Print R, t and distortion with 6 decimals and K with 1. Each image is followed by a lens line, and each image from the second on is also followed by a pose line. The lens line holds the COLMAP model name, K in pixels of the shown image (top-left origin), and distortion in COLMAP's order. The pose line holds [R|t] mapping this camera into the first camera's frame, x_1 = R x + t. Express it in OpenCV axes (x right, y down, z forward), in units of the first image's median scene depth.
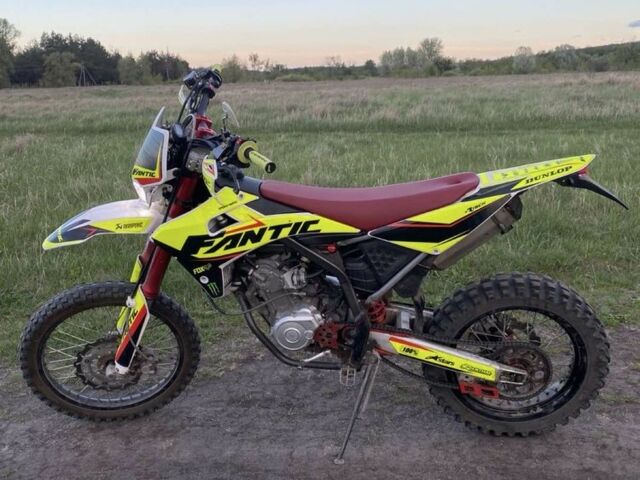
lens RADIAL K [[634.5, 0, 320.0], [0, 634.5, 240.0], [0, 0, 1]] dist [0.129681, -0.238767]
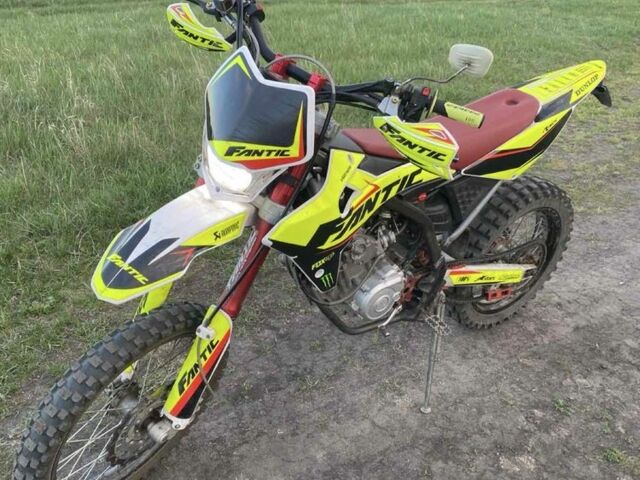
lens RADIAL K [[634.5, 0, 320.0], [0, 634.5, 240.0], [0, 0, 1]] dist [0.129681, -0.238767]
pose [[0.748486, -0.266222, 0.607368, -0.653143], [0.146580, 0.959644, 0.239995, -0.165517], [-0.646749, -0.090605, 0.757302, 0.427197]]
